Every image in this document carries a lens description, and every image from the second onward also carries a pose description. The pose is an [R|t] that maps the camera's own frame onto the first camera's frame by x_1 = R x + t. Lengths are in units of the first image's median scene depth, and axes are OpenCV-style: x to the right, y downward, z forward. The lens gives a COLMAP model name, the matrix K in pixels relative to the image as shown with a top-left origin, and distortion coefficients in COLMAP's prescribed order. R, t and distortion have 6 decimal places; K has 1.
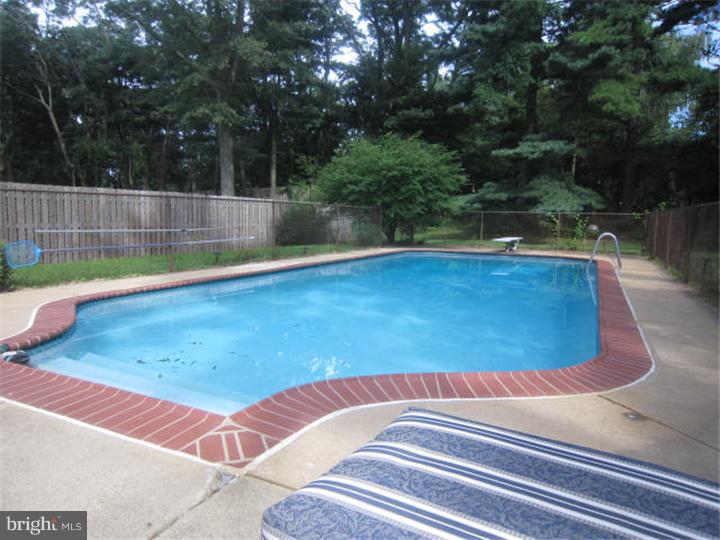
lens RADIAL K [[505.1, 0, 360.0], [0, 505.1, 270.0], [0, 0, 1]] dist [-0.047218, 0.006337]
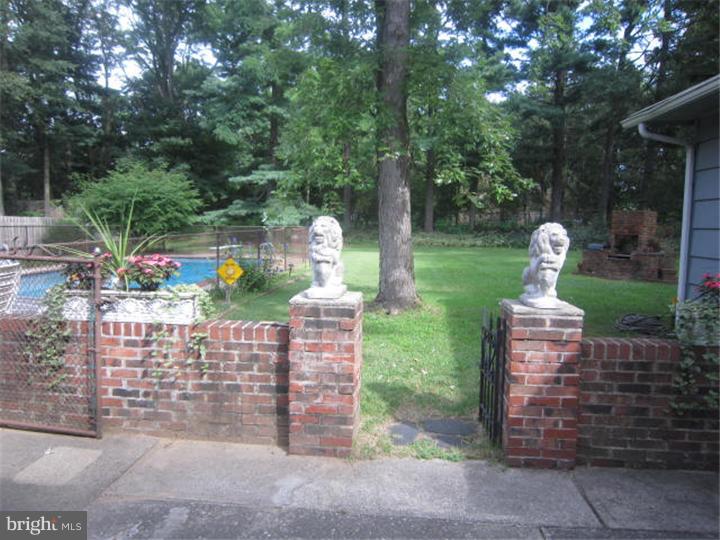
lens RADIAL K [[505.1, 0, 360.0], [0, 505.1, 270.0], [0, 0, 1]] dist [-0.047218, 0.006337]
pose [[0.935547, -0.037898, 0.351162, 0.106410], [0.039497, 0.999216, 0.002611, 0.008679], [-0.350986, 0.011427, 0.936311, -0.305998]]
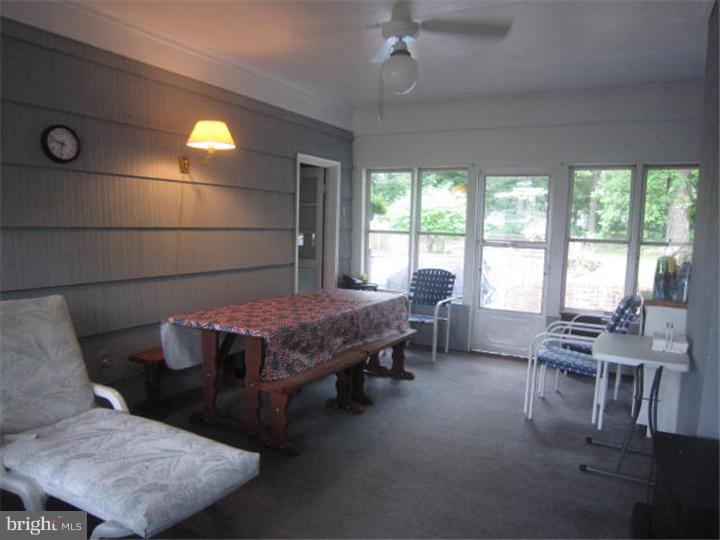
lens RADIAL K [[505.1, 0, 360.0], [0, 505.1, 270.0], [0, 0, 1]] dist [-0.047218, 0.006337]
pose [[0.998682, 0.019104, -0.047628, -0.075747], [-0.019480, 0.999783, -0.007435, 0.018432], [0.047475, 0.008353, 0.998837, -0.555571]]
